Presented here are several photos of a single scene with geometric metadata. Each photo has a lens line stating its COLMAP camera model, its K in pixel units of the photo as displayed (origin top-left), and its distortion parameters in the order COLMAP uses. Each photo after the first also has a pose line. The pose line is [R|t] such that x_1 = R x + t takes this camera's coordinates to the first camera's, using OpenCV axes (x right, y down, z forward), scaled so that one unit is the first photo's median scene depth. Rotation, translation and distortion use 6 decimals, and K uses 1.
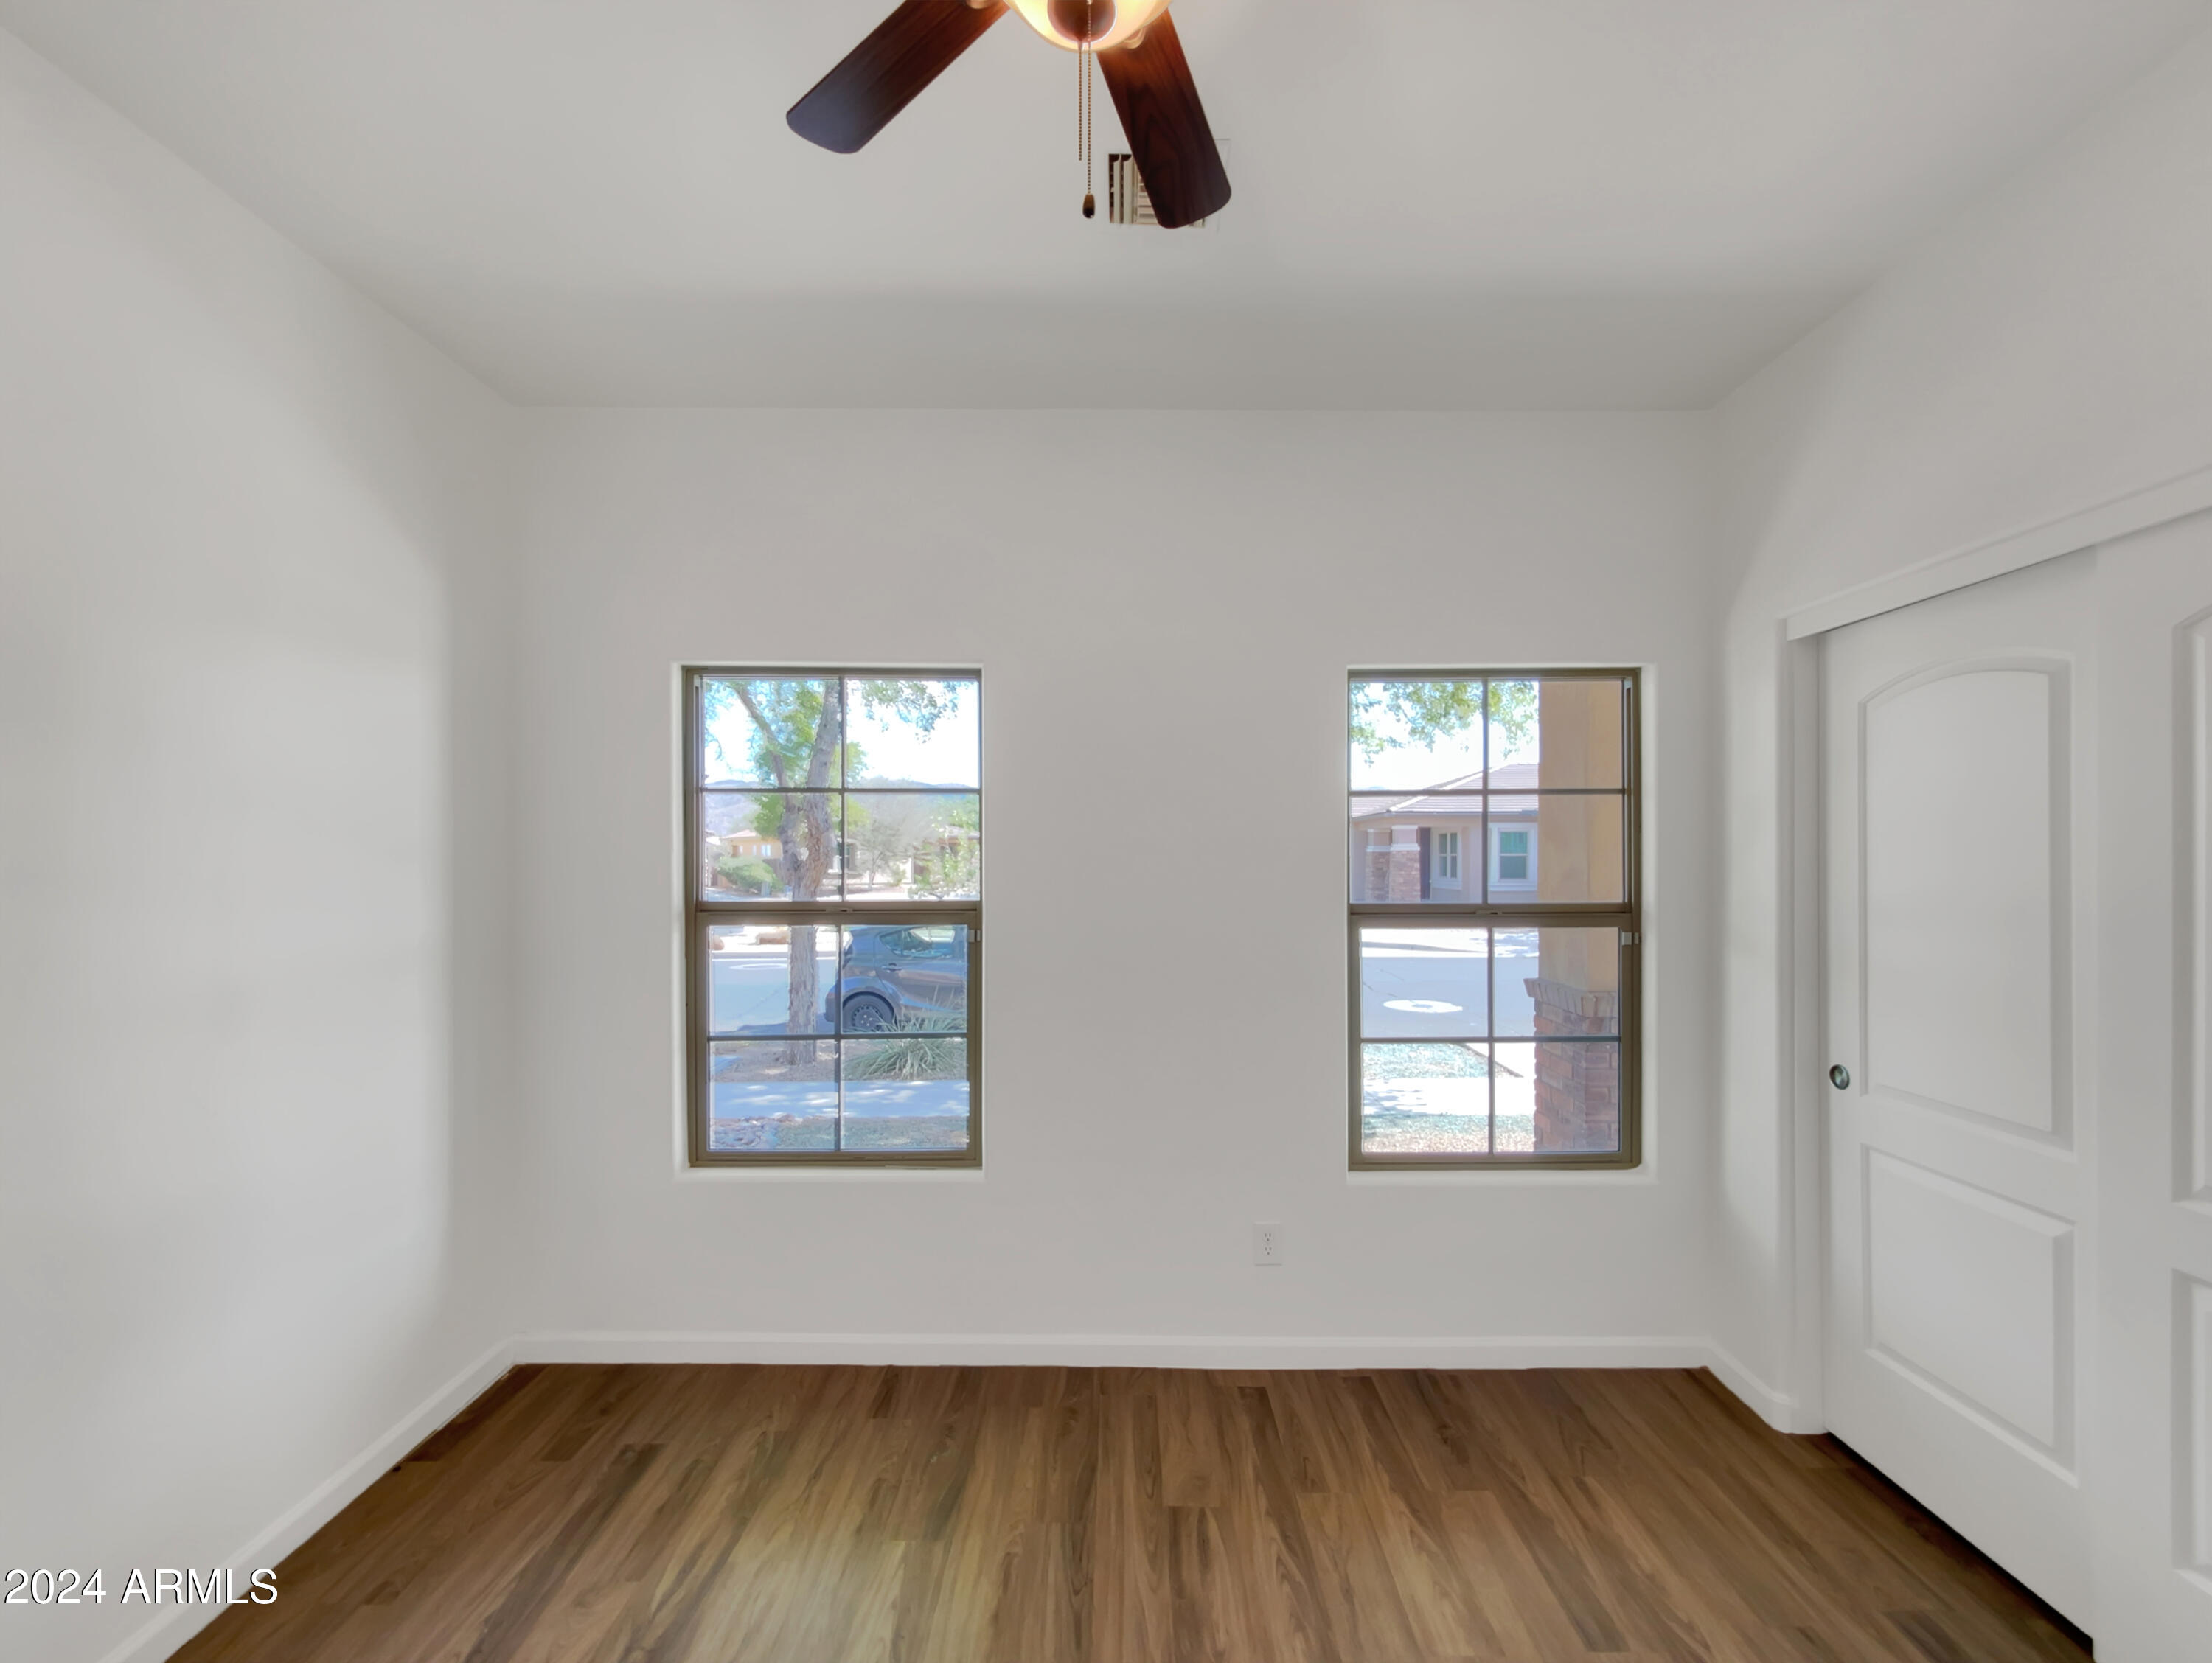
lens RADIAL K [[915.7, 0, 1113.4], [0, 915.7, 841.9], [0, 0, 1]] dist [0.000645, -0.000198]
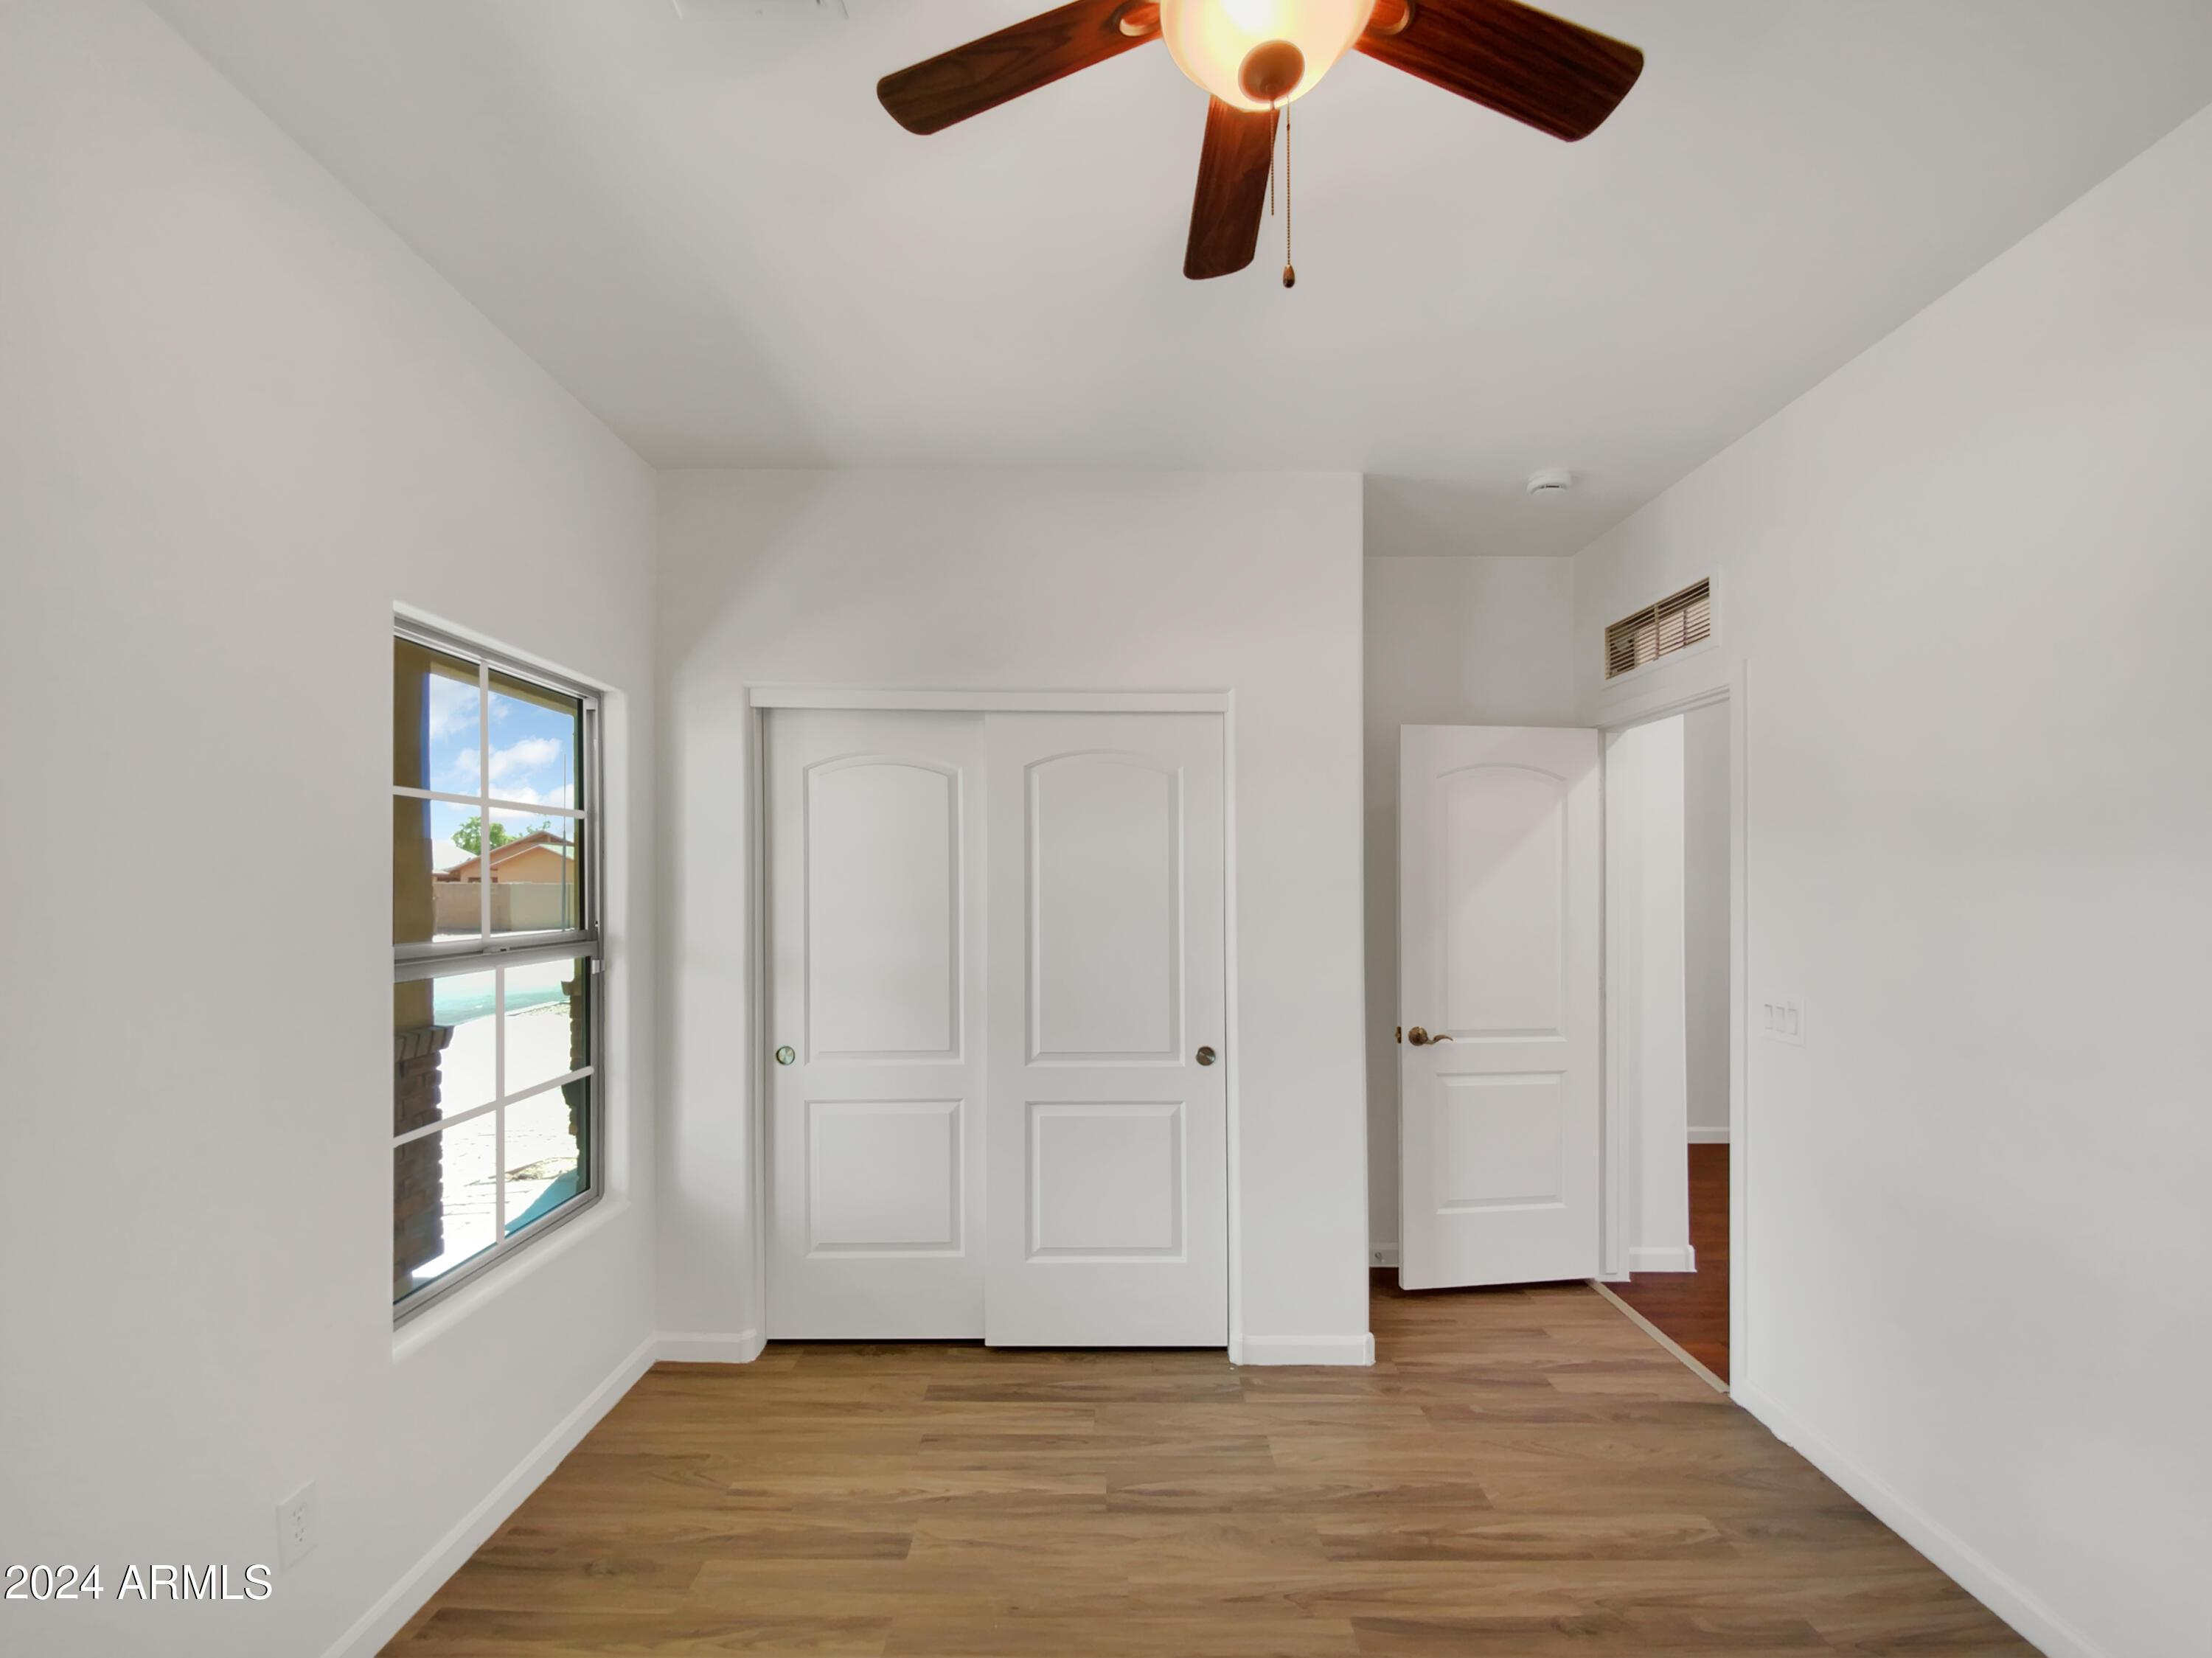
lens RADIAL K [[915.8, 0, 1113.4], [0, 915.8, 839.4], [0, 0, 1]] dist [0.000645, -0.000198]
pose [[0.000930, 0.046049, 0.998939, -0.552593], [-0.028620, 0.998531, -0.046004, 0.000665], [-0.999590, -0.028547, 0.002247, 0.591389]]
